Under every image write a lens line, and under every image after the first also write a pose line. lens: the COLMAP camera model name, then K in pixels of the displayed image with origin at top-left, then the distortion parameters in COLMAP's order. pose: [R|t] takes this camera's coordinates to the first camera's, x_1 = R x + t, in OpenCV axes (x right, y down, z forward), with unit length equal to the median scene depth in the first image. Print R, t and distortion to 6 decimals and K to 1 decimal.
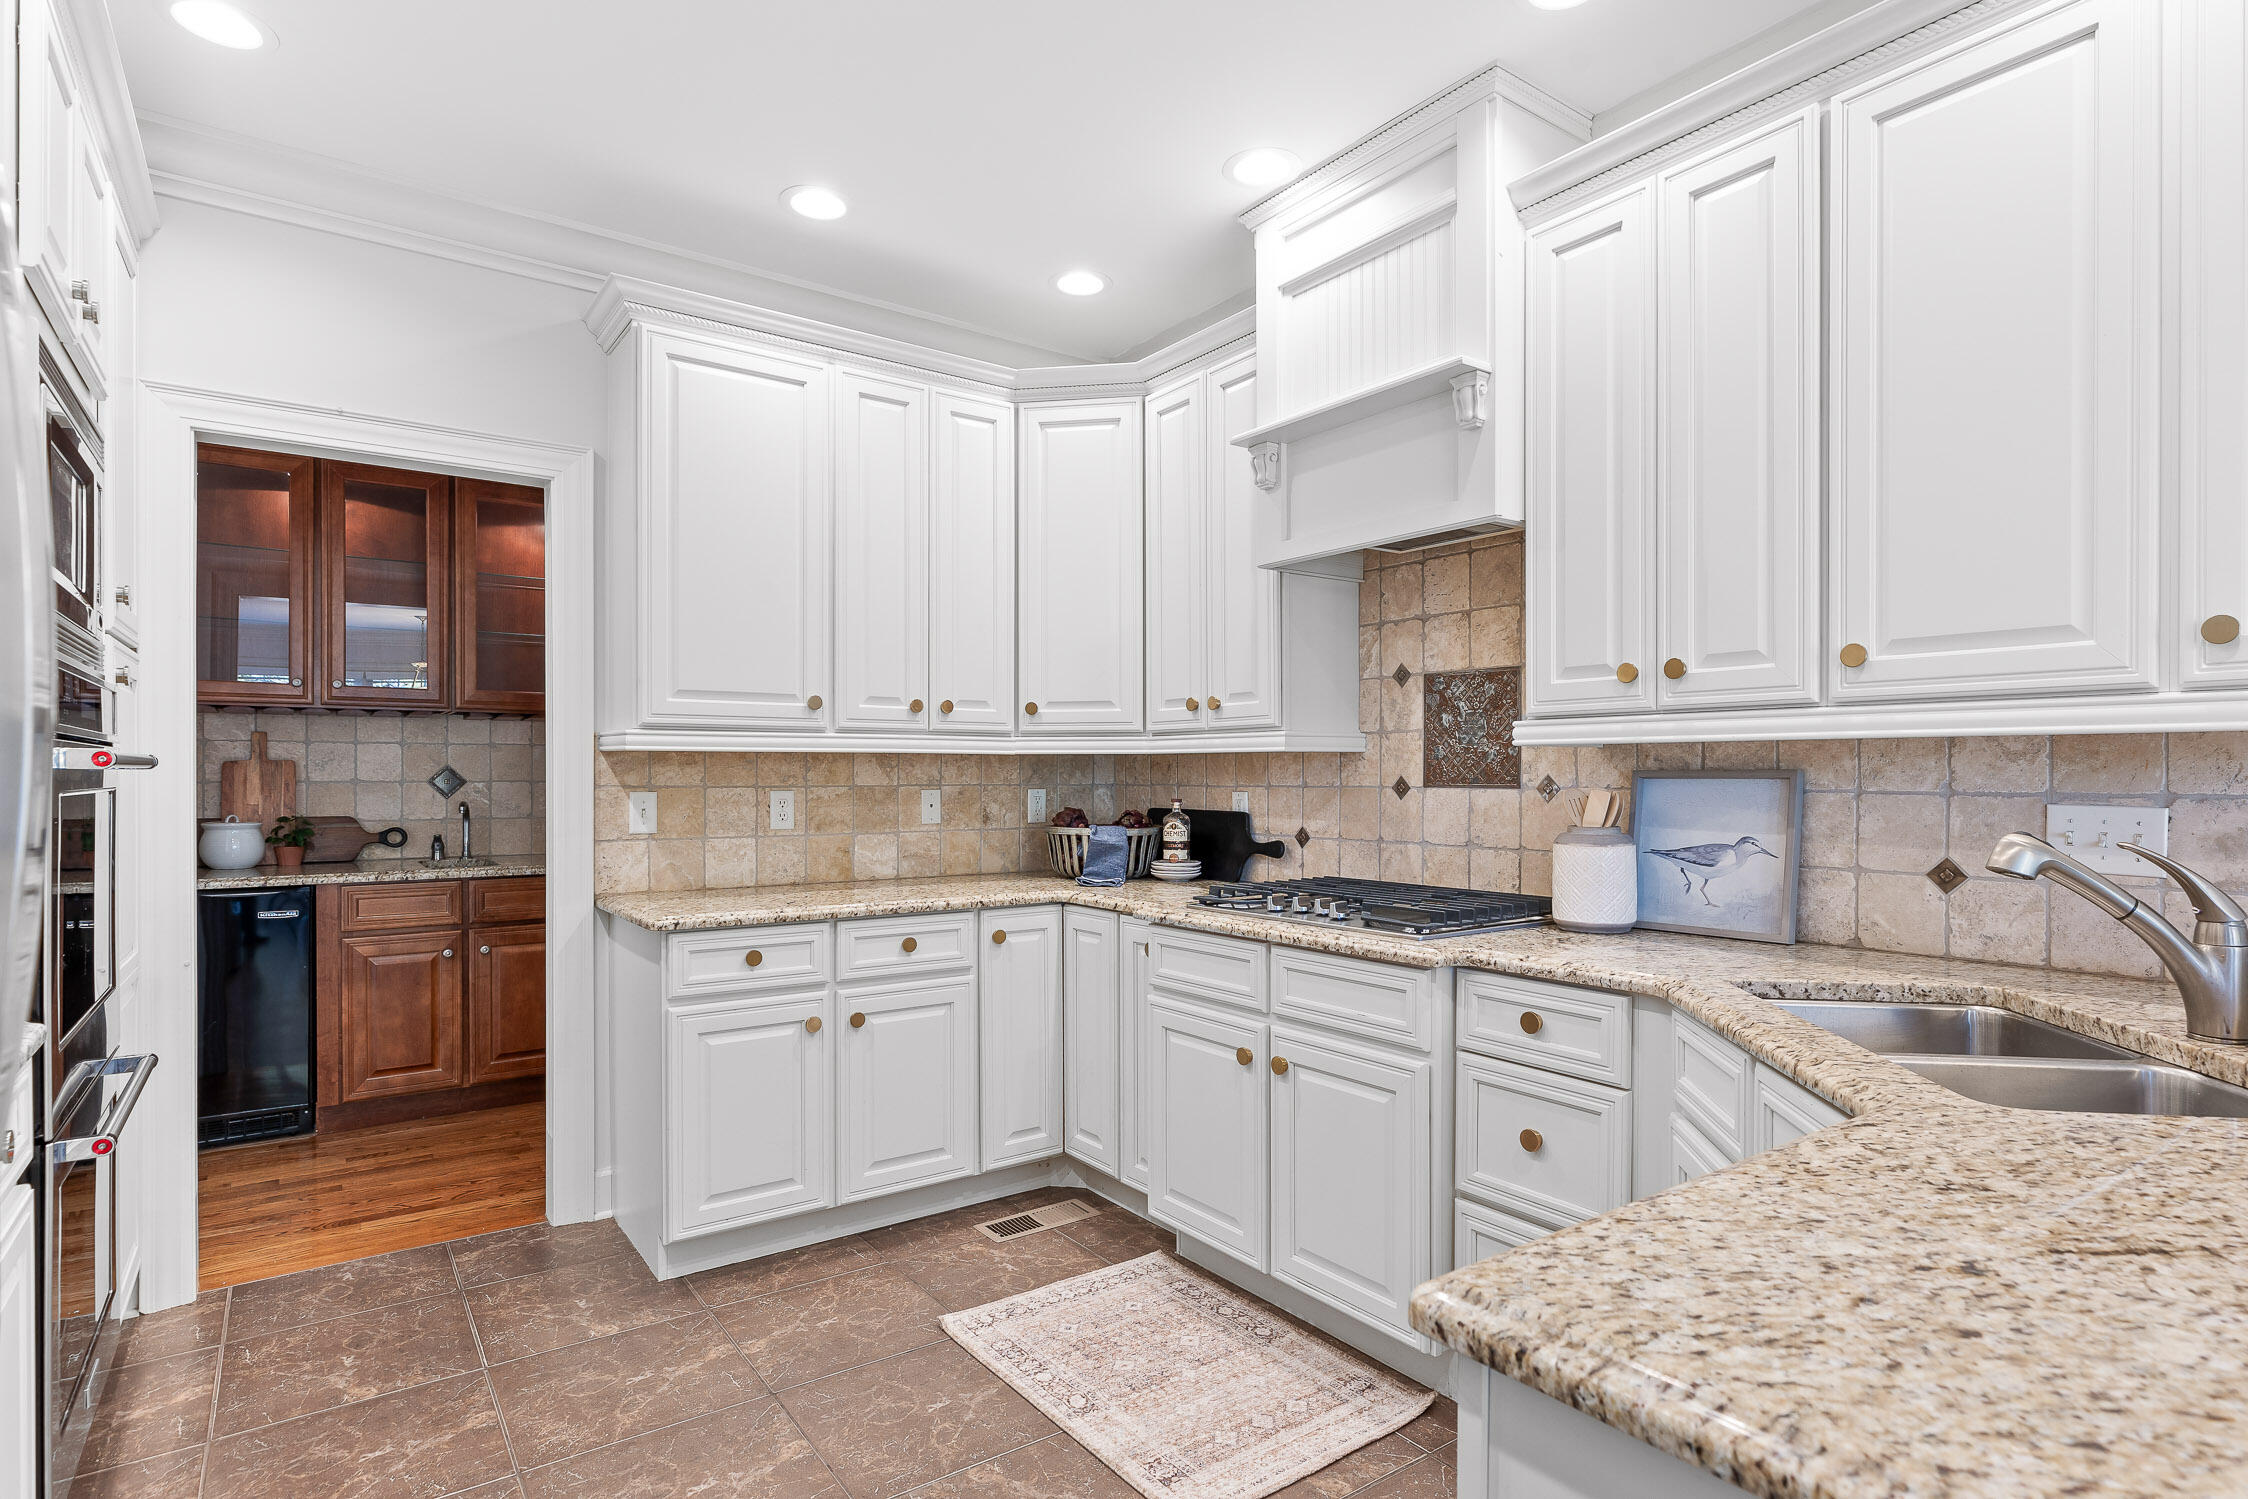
lens RADIAL K [[1174.2, 0, 1170.1], [0, 1174.2, 779.9], [0, 0, 1]] dist [-0.002739, -0.003463]
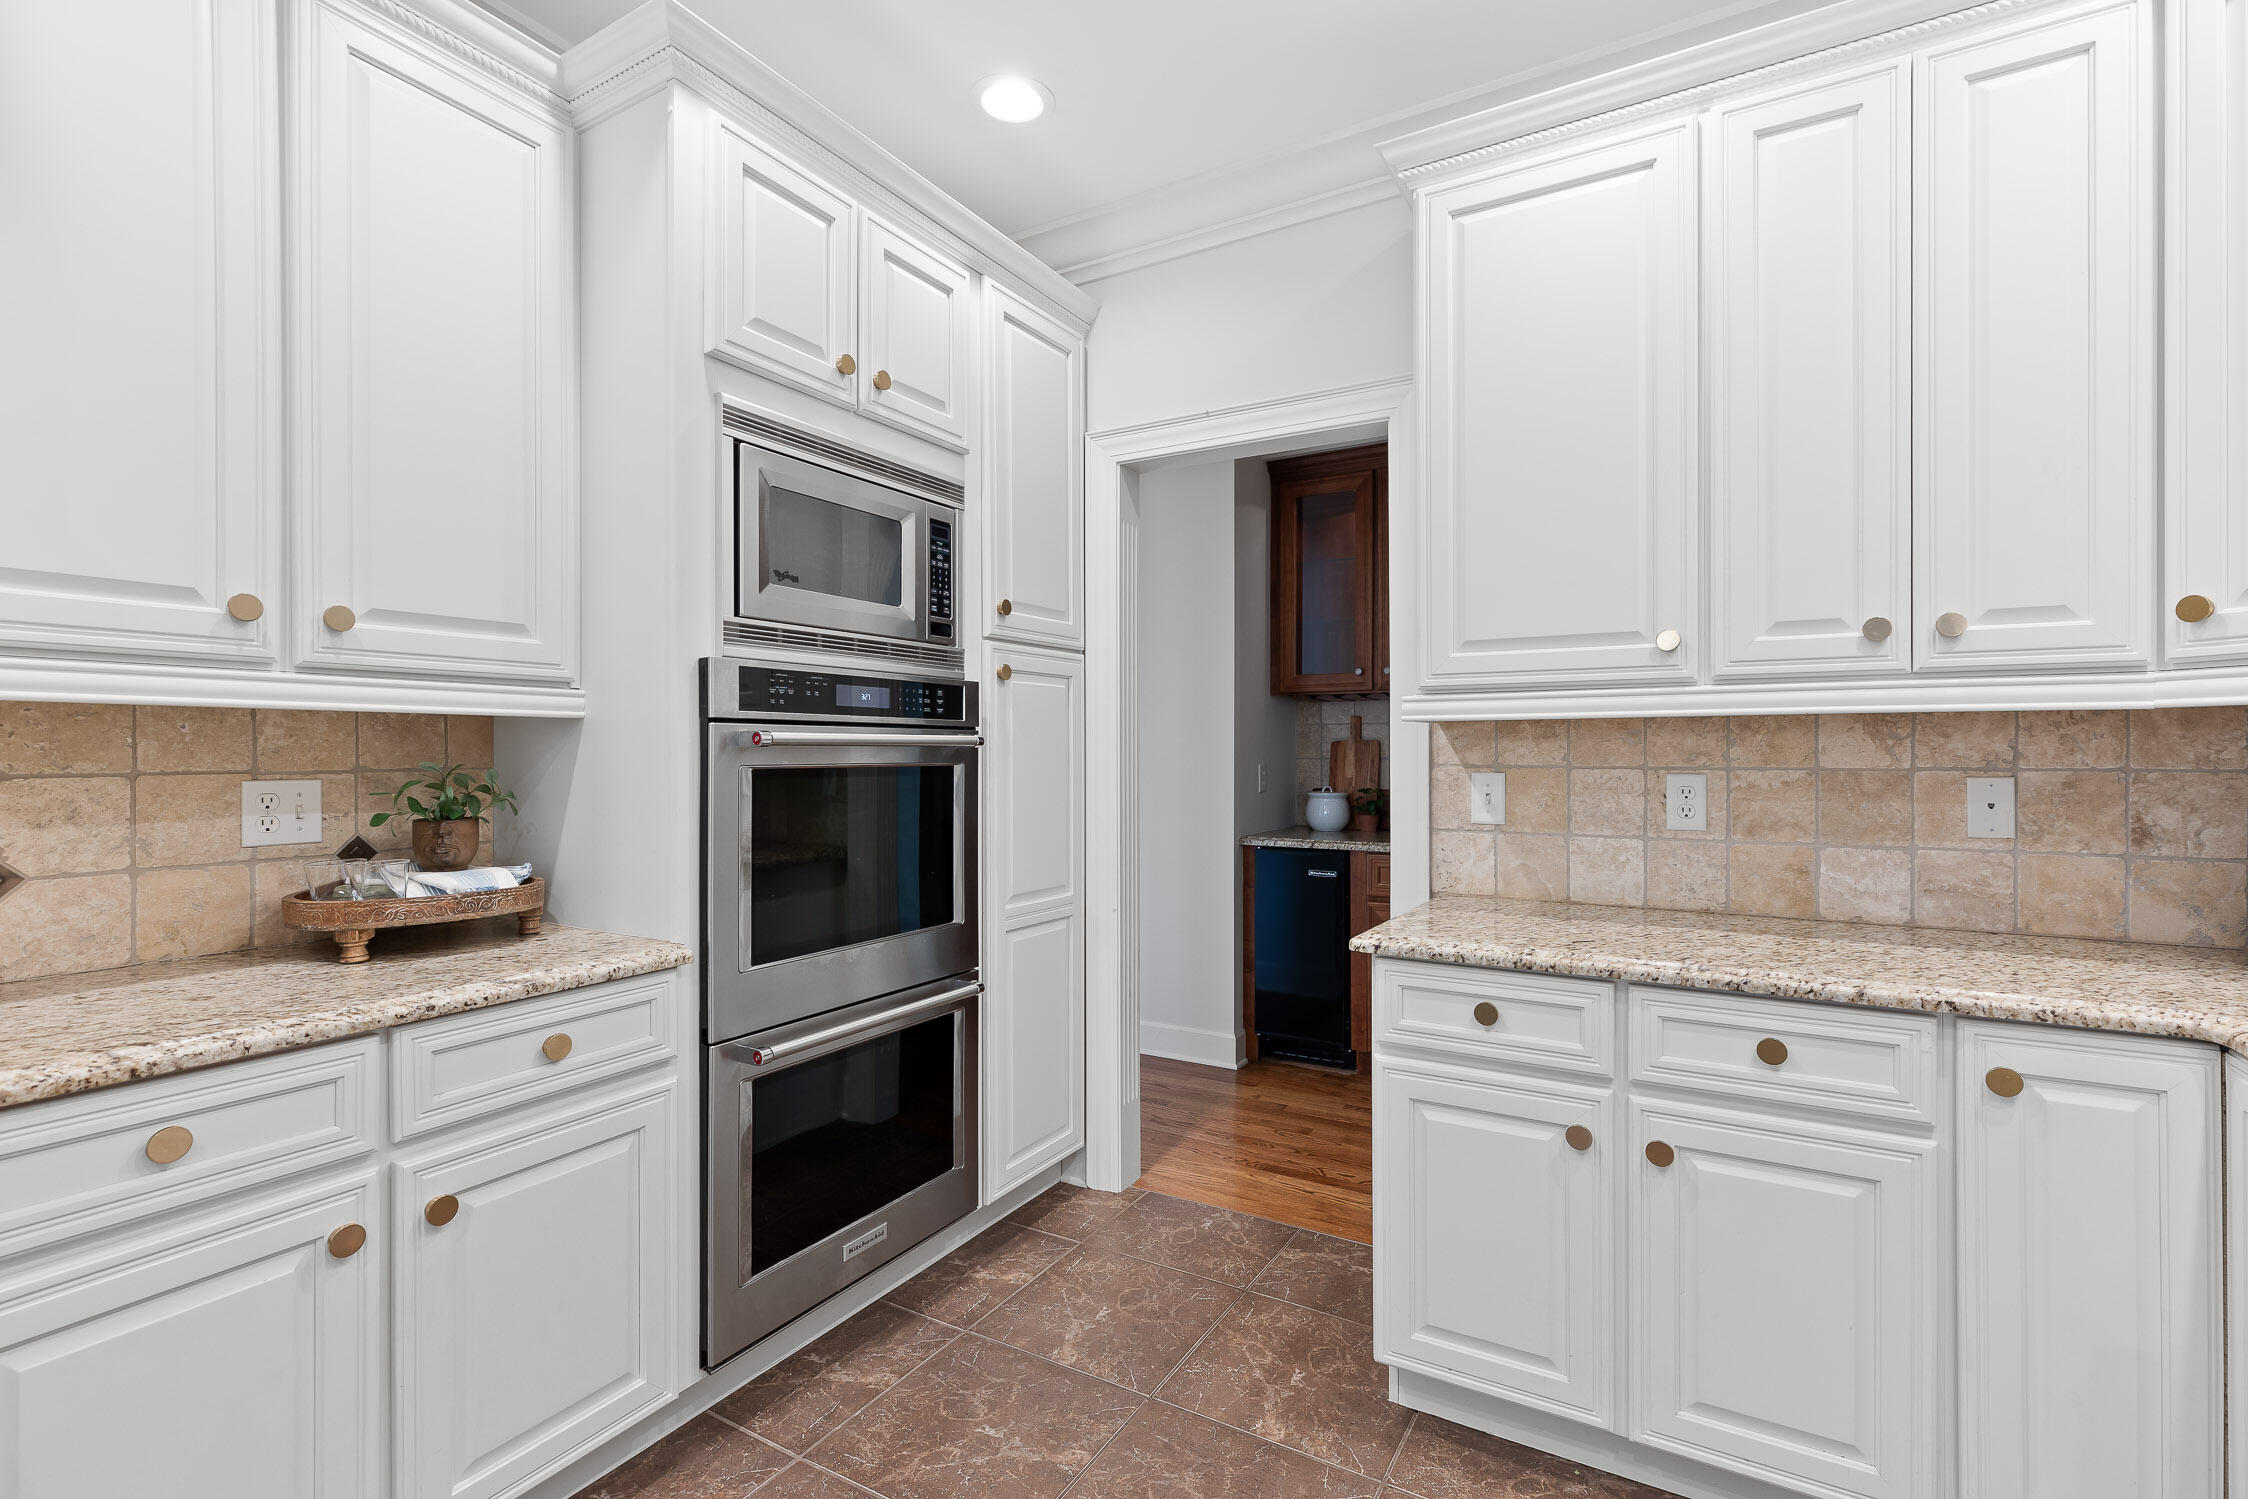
lens RADIAL K [[1025.7, 0, 1113.9], [0, 1025.7, 752.8], [0, 0, 1]] dist [0.000863, 0.001436]
pose [[0.374693, -0.001344, -0.927148, 0.114463], [-0.004400, 0.999985, -0.003227, 0.000128], [0.927139, 0.005289, 0.374681, 0.509006]]
